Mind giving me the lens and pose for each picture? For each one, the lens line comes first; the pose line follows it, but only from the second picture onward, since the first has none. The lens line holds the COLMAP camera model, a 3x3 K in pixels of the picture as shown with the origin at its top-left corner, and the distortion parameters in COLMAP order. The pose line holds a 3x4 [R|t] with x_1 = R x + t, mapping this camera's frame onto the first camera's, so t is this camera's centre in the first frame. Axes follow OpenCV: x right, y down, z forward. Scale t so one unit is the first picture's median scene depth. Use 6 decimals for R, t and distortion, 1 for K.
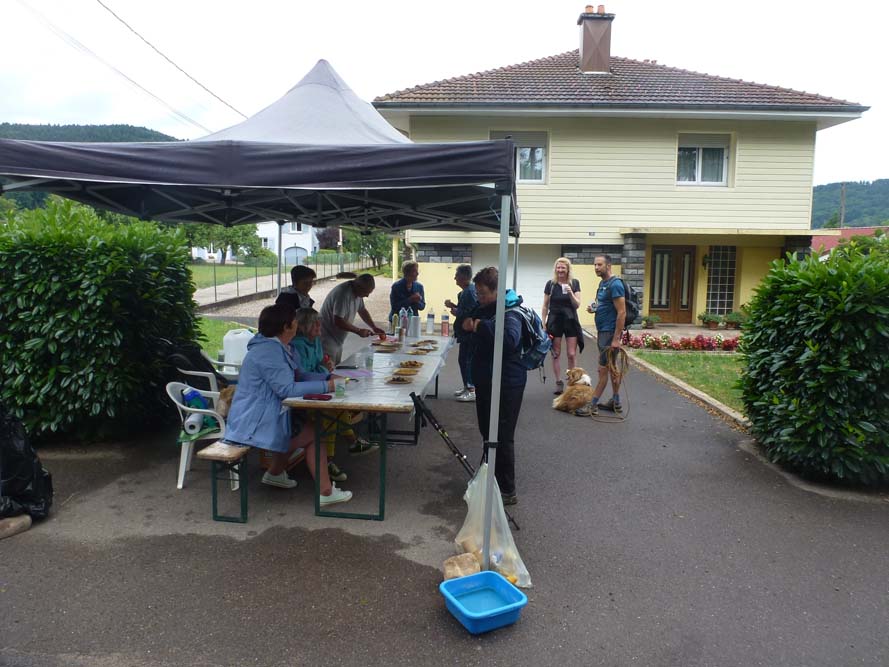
lens RADIAL K [[636.7, 0, 448.0], [0, 636.7, 335.2], [0, 0, 1]] dist [-0.039708, -0.003525]
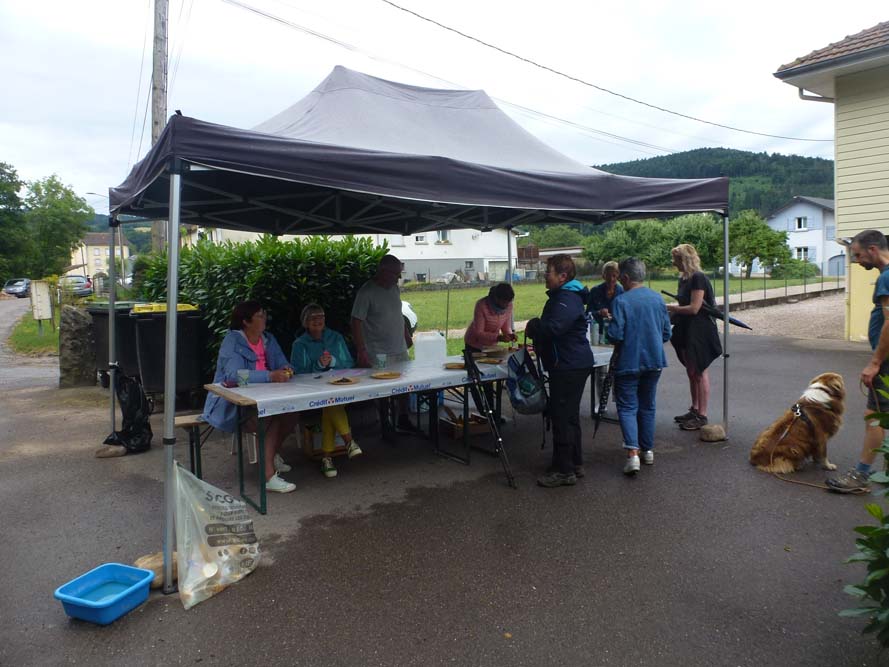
lens RADIAL K [[636.7, 0, 446.7], [0, 636.7, 328.9], [0, 0, 1]] dist [-0.039708, -0.003525]
pose [[0.646268, 0.023669, -0.762743, 0.232020], [-0.051610, 0.998586, -0.012741, -0.000542], [0.761363, 0.047599, 0.646576, 0.156615]]
